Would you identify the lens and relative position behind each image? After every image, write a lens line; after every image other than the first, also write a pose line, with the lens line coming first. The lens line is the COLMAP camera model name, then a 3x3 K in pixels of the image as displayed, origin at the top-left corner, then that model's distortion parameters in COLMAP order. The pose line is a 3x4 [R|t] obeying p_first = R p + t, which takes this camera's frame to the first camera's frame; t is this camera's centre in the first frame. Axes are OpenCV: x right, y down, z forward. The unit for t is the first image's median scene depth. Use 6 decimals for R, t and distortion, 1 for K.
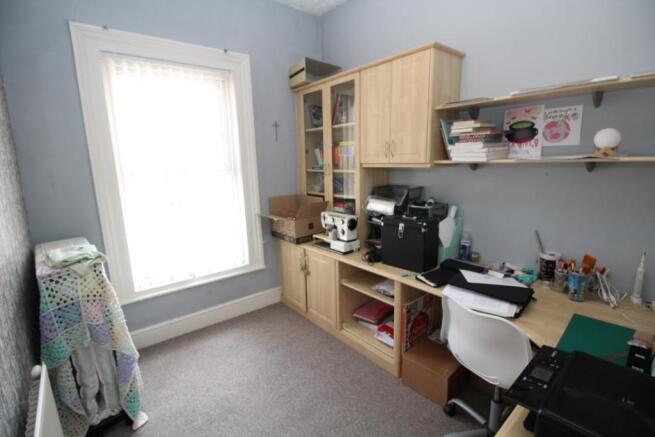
lens RADIAL K [[307.2, 0, 327.5], [0, 307.2, 218.5], [0, 0, 1]] dist [-0.002099, -0.000654]
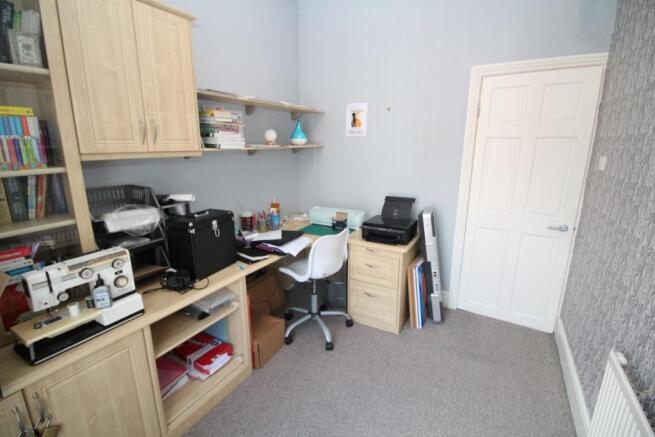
lens RADIAL K [[307.2, 0, 327.5], [0, 307.2, 218.5], [0, 0, 1]] dist [-0.002099, -0.000654]
pose [[-0.353565, -0.197564, 0.914308, -0.669844], [0.190062, 0.941880, 0.277019, -0.170230], [-0.915897, 0.271719, -0.295467, 0.967874]]
